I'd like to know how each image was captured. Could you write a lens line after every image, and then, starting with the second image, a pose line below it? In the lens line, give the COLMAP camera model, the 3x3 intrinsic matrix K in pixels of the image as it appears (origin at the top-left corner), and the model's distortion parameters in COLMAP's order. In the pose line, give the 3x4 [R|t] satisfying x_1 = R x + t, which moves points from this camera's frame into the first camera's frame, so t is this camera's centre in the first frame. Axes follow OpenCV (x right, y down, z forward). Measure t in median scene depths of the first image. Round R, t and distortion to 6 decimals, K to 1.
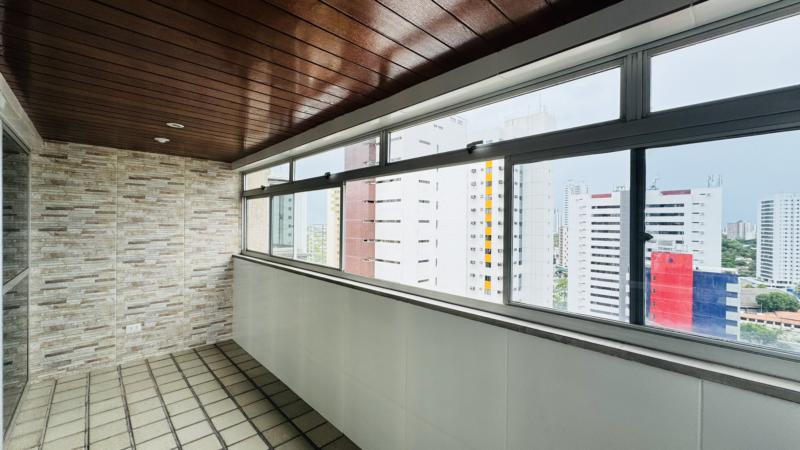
lens RADIAL K [[323.9, 0, 400.8], [0, 323.9, 228.6], [0, 0, 1]] dist [0.000175, -0.000708]
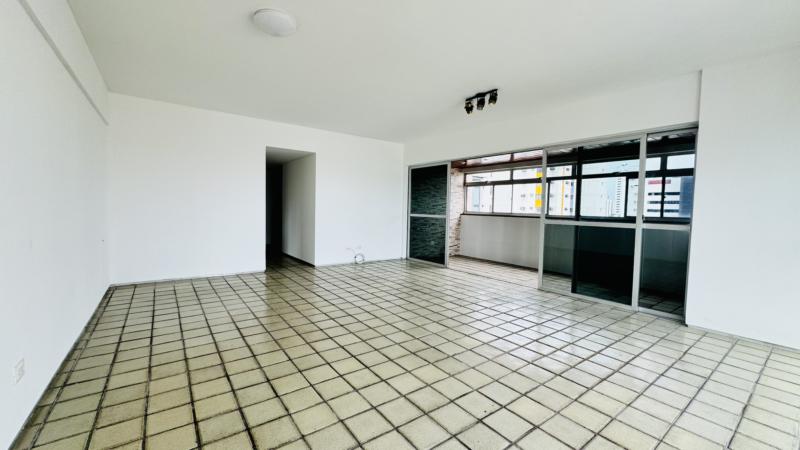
lens RADIAL K [[323.9, 0, 398.9], [0, 323.9, 222.8], [0, 0, 1]] dist [0.000175, -0.000708]
pose [[0.992600, 0.016553, -0.120296, -0.672148], [-0.013356, 0.999537, 0.027338, 0.089014], [0.120692, -0.025529, 0.992362, -1.113965]]
